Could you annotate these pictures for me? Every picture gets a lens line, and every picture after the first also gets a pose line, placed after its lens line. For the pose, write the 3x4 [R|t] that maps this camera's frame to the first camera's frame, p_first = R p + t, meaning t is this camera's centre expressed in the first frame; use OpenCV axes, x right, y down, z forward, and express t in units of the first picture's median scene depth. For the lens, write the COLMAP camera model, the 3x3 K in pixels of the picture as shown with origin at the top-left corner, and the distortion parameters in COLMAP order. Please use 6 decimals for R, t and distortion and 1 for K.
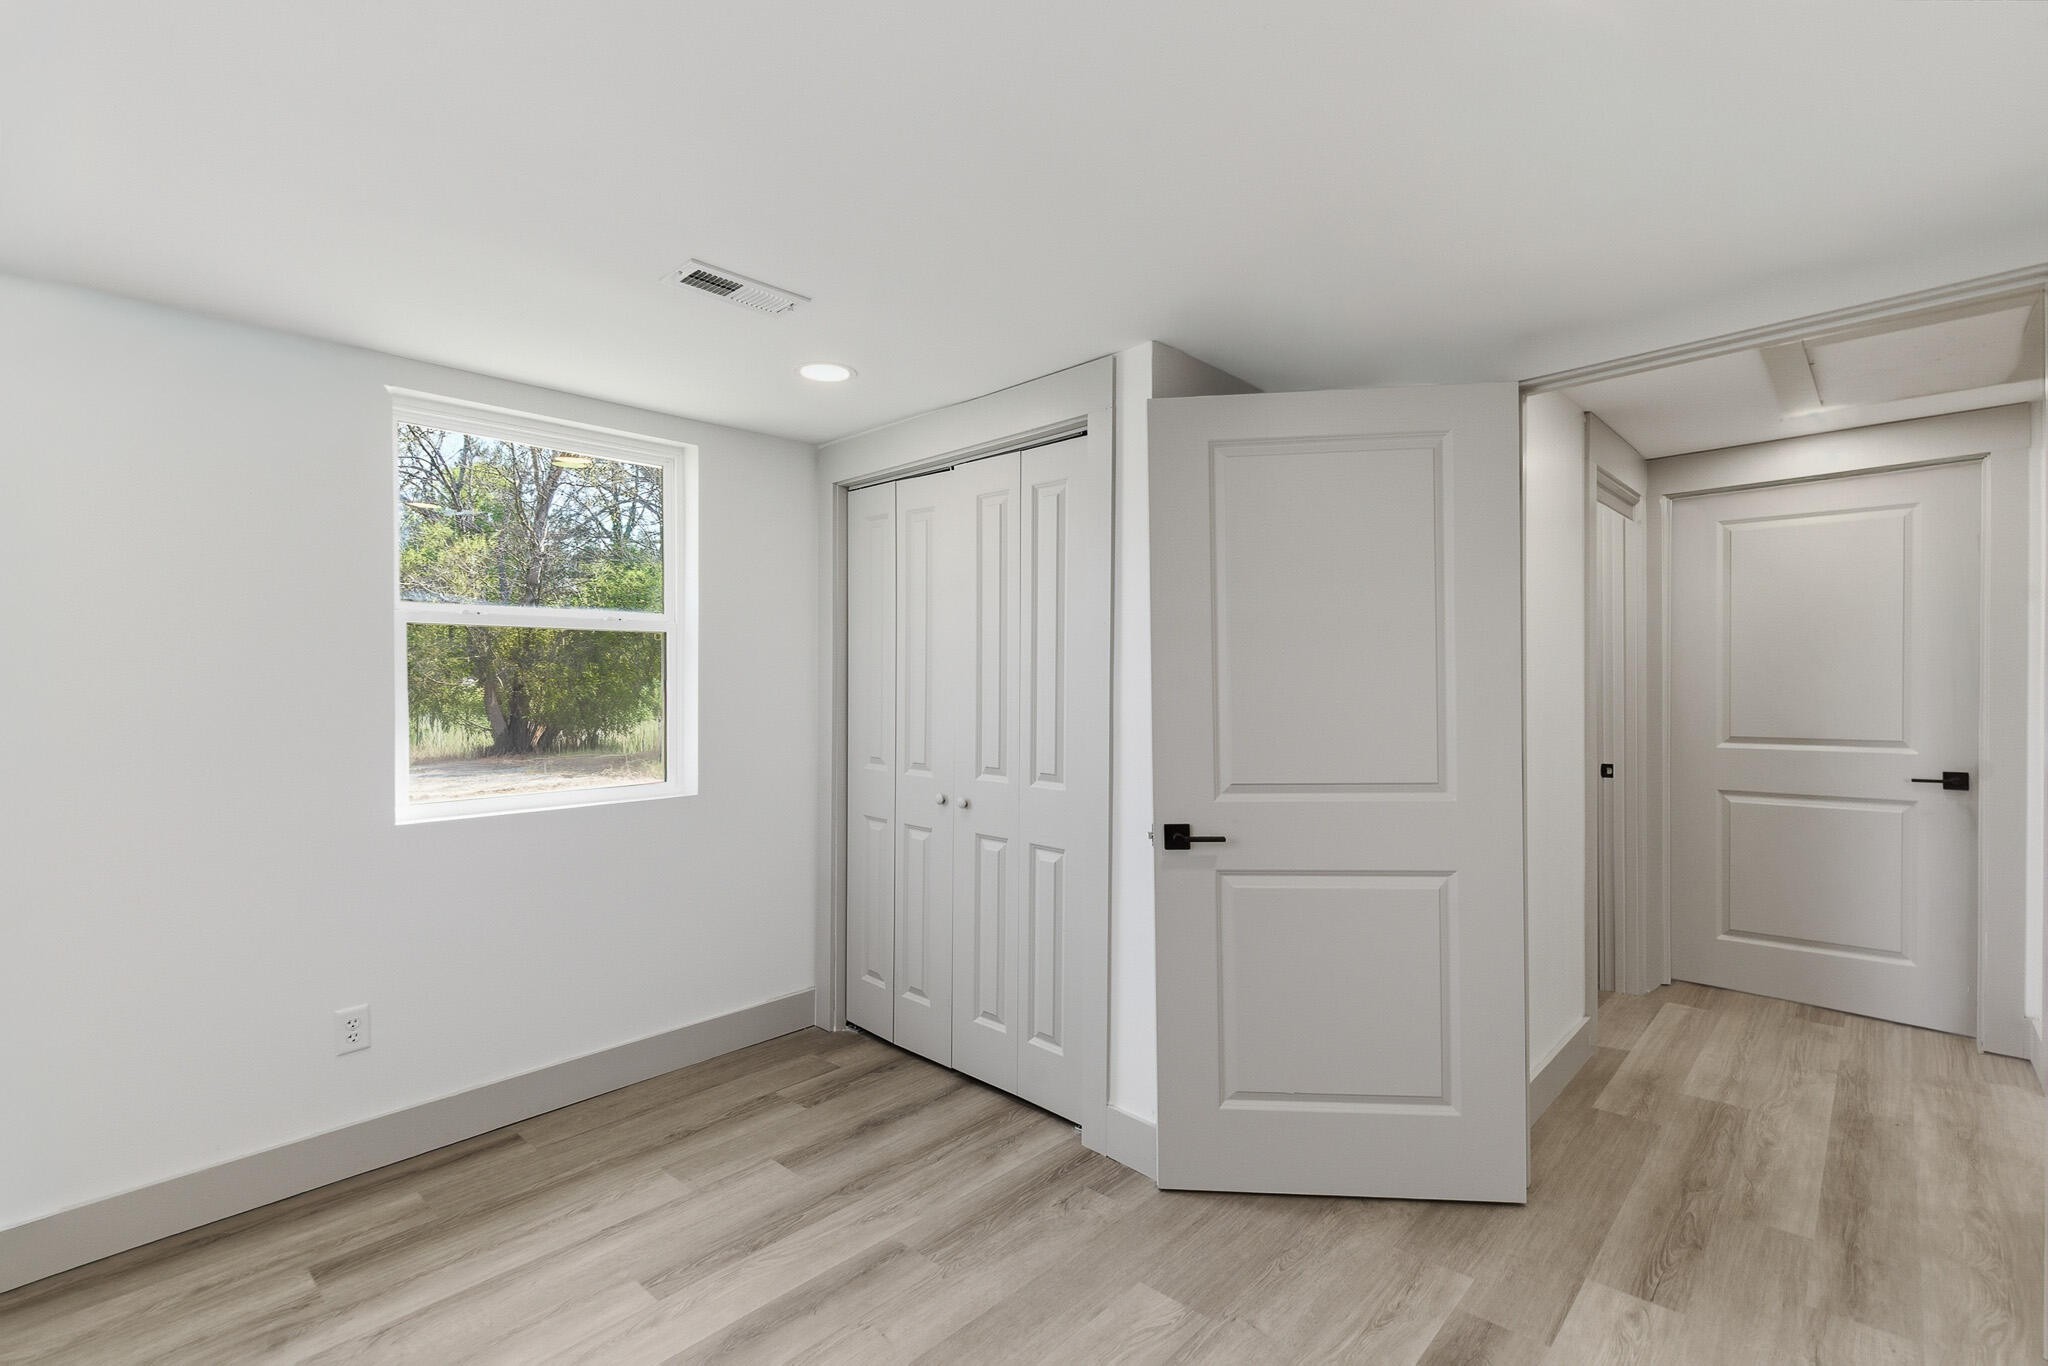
lens RADIAL K [[923.9, 0, 1015.6], [0, 923.9, 695.2], [0, 0, 1]] dist [0.000088, -0.000424]
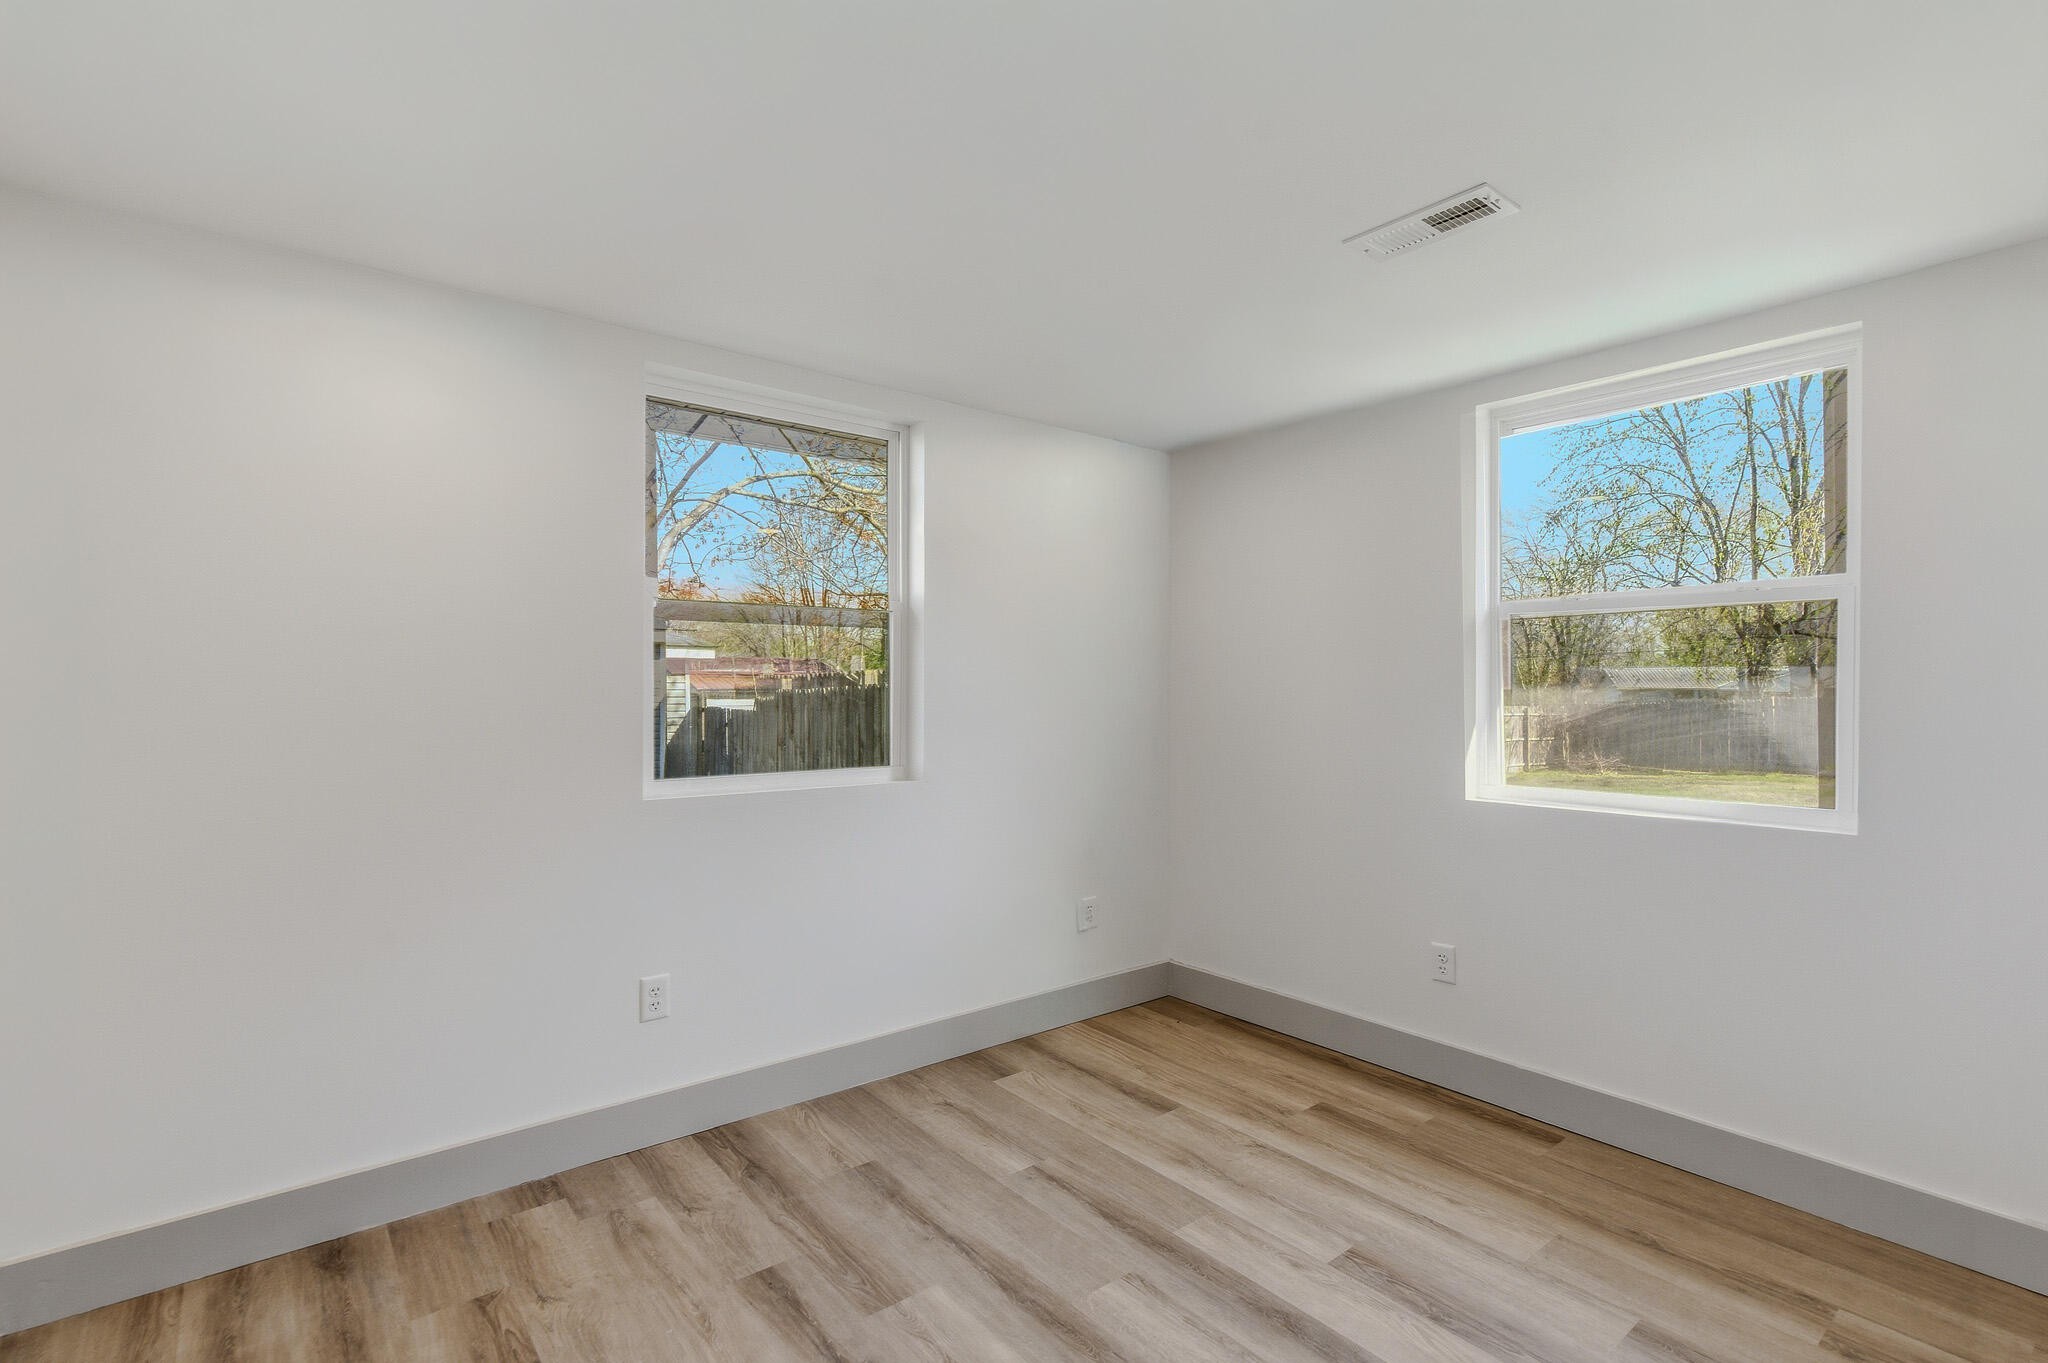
lens RADIAL K [[923.9, 0, 1015.6], [0, 923.9, 693.7], [0, 0, 1]] dist [0.000088, -0.000424]
pose [[-0.121526, 0.021068, -0.992365, 0.560601], [-0.023005, 0.999446, 0.024035, 0.000723], [0.992322, 0.025750, -0.120974, 0.639664]]
